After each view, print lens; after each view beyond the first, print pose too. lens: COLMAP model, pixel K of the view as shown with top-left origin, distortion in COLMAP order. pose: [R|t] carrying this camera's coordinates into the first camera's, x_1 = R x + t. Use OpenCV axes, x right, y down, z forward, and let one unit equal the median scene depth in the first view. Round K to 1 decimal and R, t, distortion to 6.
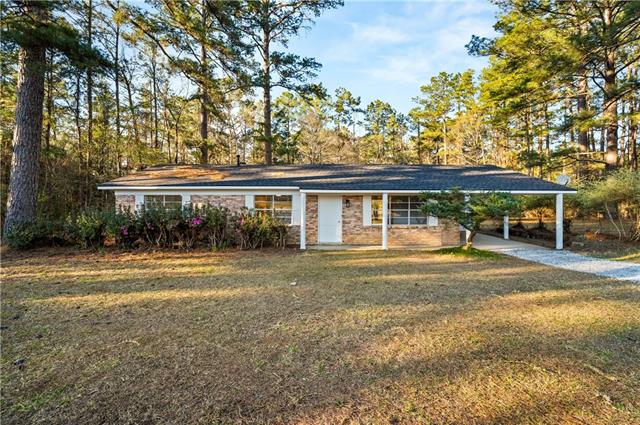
lens RADIAL K [[274.7, 0, 317.3], [0, 274.7, 213.9], [0, 0, 1]] dist [0.001329, 0.000038]
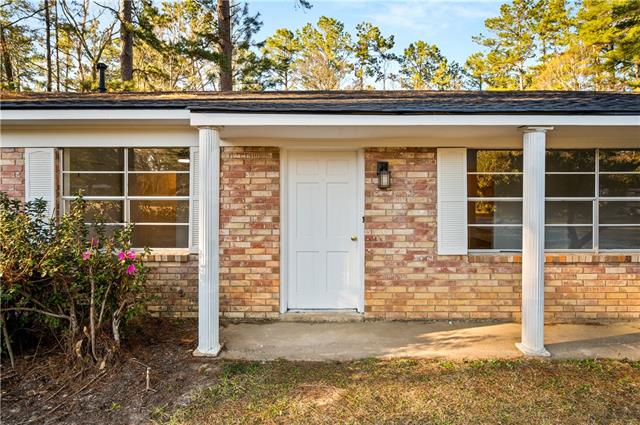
lens RADIAL K [[353.8, 0, 322.5], [0, 353.8, 210.8], [0, 0, 1]] dist [-0.006368, -0.000770]
pose [[0.999371, -0.001519, -0.035439, 0.013024], [0.001486, 0.999998, -0.000947, -0.000293], [0.035440, 0.000894, 0.999371, 0.136825]]
